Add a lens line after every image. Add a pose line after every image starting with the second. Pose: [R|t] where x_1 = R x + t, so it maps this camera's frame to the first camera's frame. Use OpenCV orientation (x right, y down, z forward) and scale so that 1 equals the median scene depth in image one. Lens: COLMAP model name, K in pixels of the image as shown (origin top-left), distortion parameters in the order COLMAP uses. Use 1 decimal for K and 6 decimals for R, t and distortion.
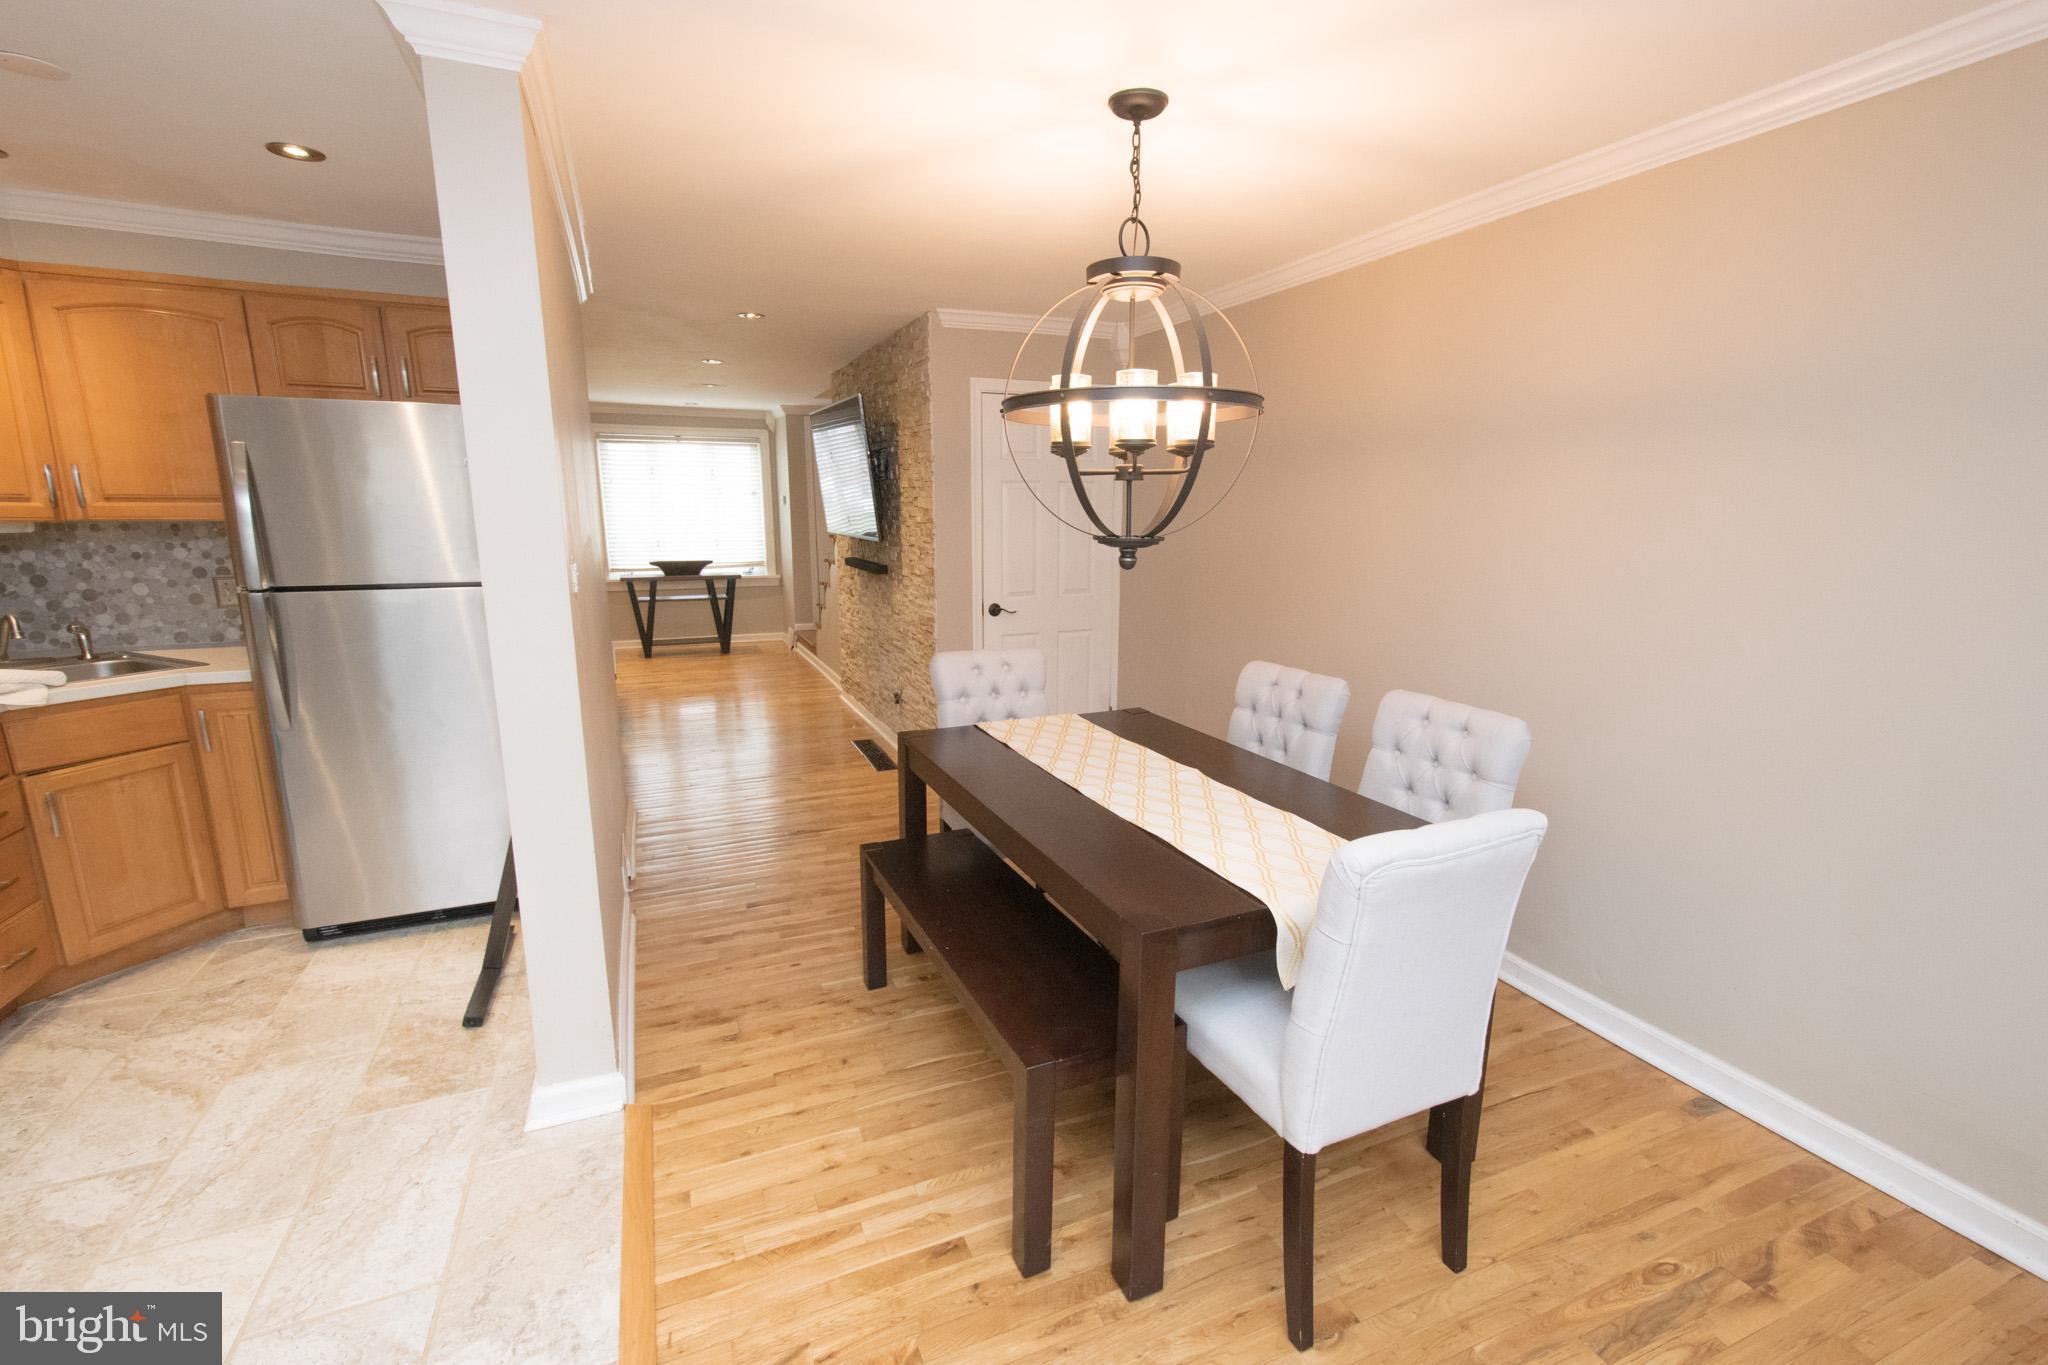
lens RADIAL K [[890.7, 0, 1025.3], [0, 890.7, 687.4], [0, 0, 1]] dist [0.017442, -0.006344]
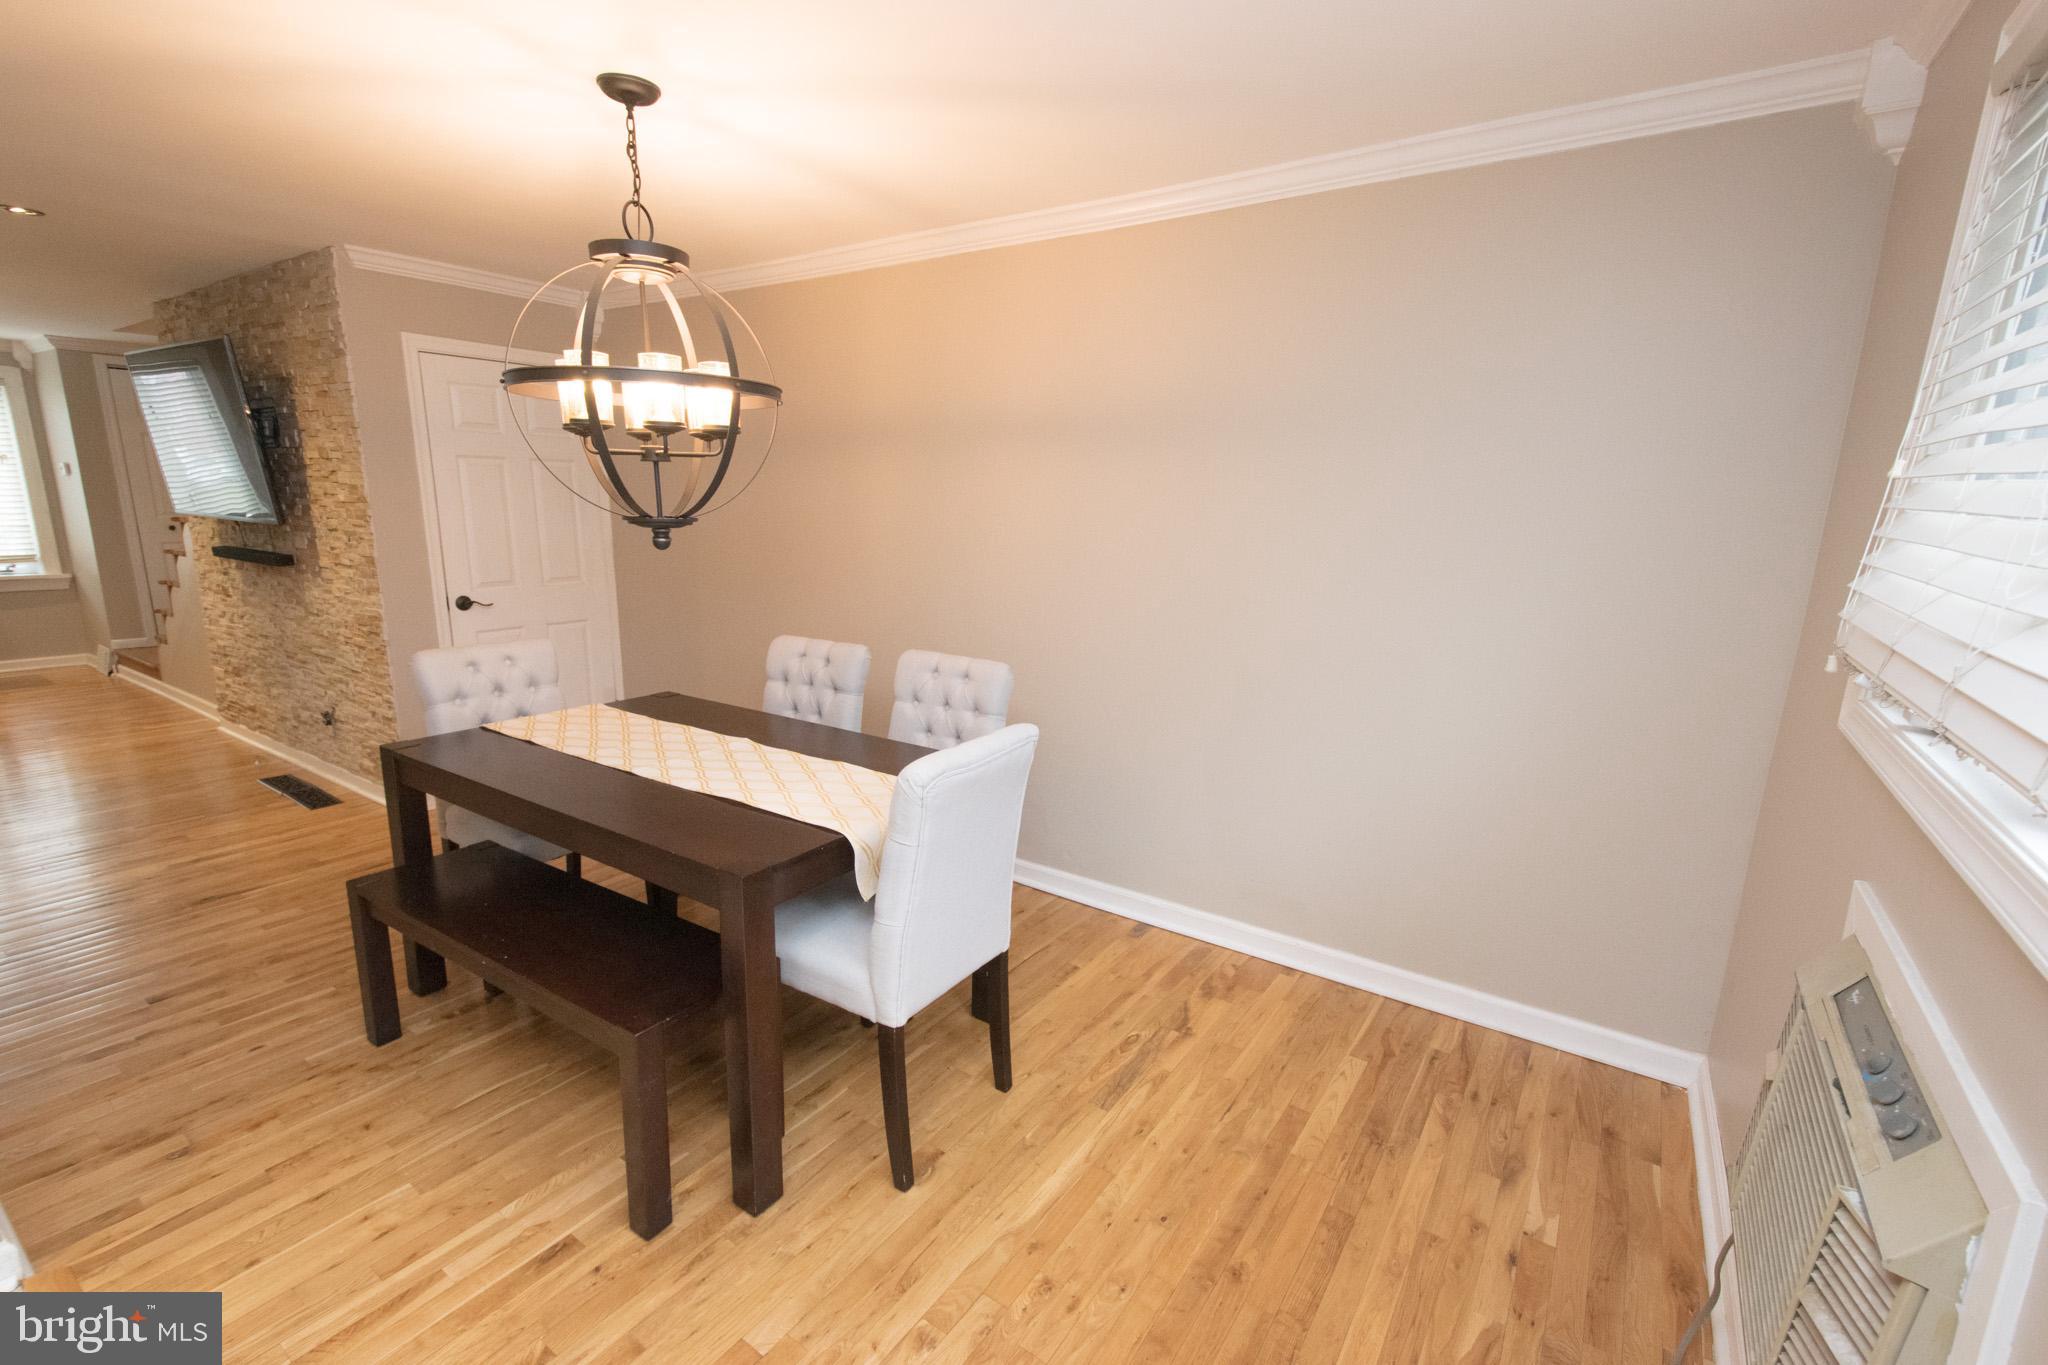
lens RADIAL K [[892.5, 0, 1025.1], [0, 892.5, 687.9], [0, 0, 1]] dist [0.020170, -0.007842]
pose [[0.843184, -0.097848, 0.528646, -0.072811], [0.090228, 0.995107, 0.040273, 0.016782], [-0.529999, 0.013742, 0.847887, -0.066906]]
